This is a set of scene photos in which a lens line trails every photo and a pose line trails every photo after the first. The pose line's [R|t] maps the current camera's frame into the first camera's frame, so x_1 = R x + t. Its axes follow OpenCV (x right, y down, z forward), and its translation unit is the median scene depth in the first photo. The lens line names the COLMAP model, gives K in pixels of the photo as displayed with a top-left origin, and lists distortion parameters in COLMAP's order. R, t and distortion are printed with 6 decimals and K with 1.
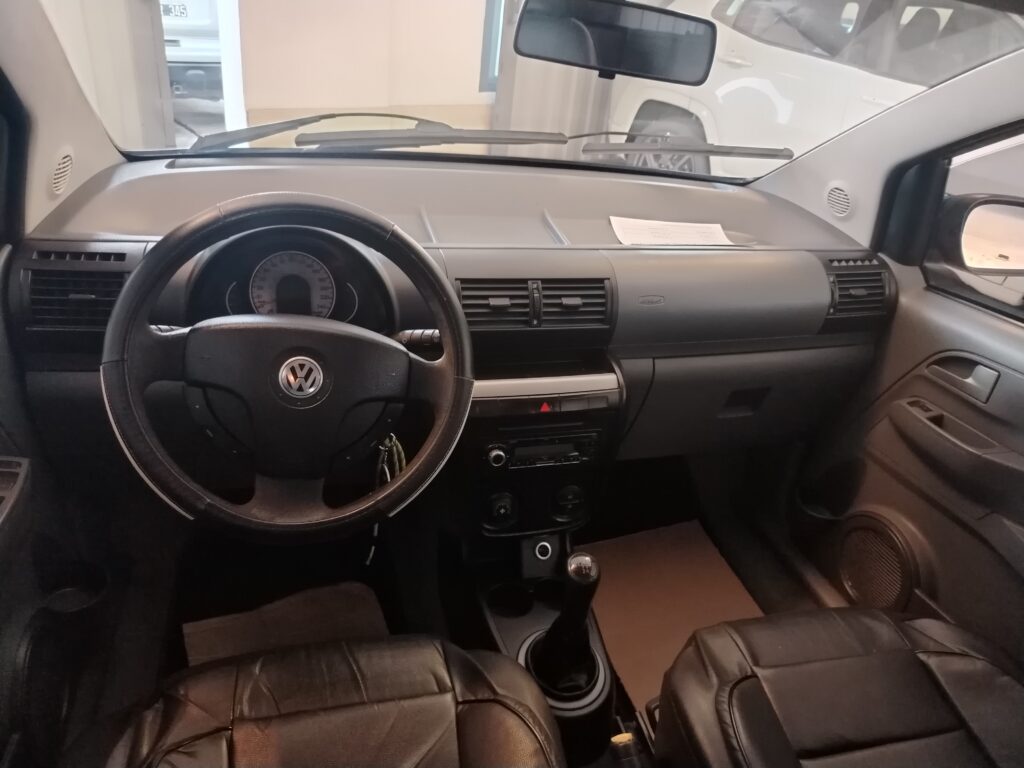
lens RADIAL K [[720.2, 0, 512.0], [0, 720.2, 384.0], [0, 0, 1]] dist [0.032078, -0.000363]
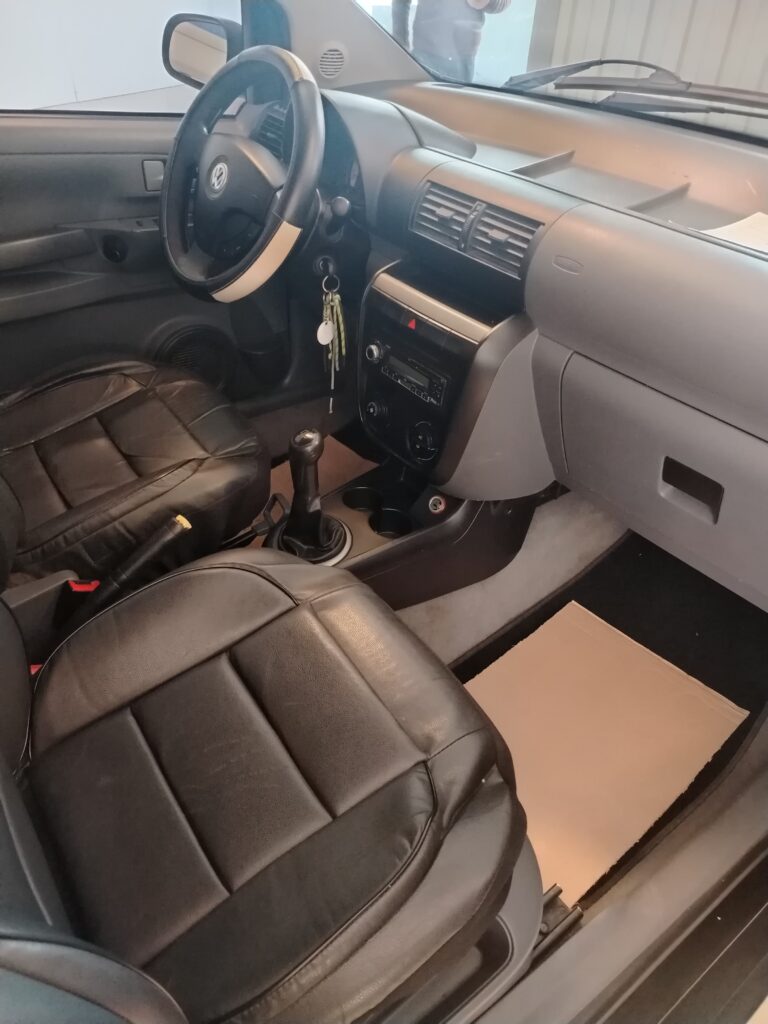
lens RADIAL K [[718.1, 0, 399.4], [0, 718.1, 509.8], [0, 0, 1]] dist [0.011750, -0.007624]
pose [[0.361476, 0.501573, -0.785977, 0.809584], [-0.466330, 0.827224, 0.313426, -0.048635], [0.807386, 0.253229, 0.532920, 0.447275]]
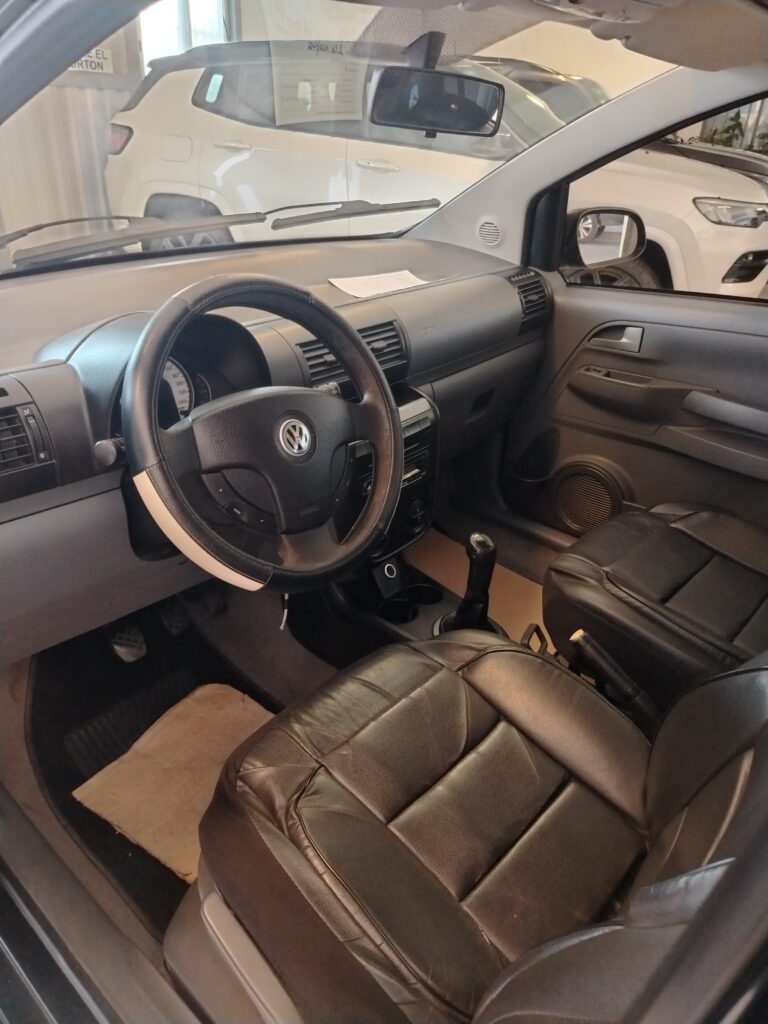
lens RADIAL K [[718.1, 0, 399.4], [0, 718.1, 509.8], [0, 0, 1]] dist [0.011750, -0.007624]
pose [[0.837942, -0.325631, 0.437969, -0.422556], [0.306340, 0.944785, 0.116347, 0.009715], [-0.451673, 0.036676, 0.891429, -0.027420]]
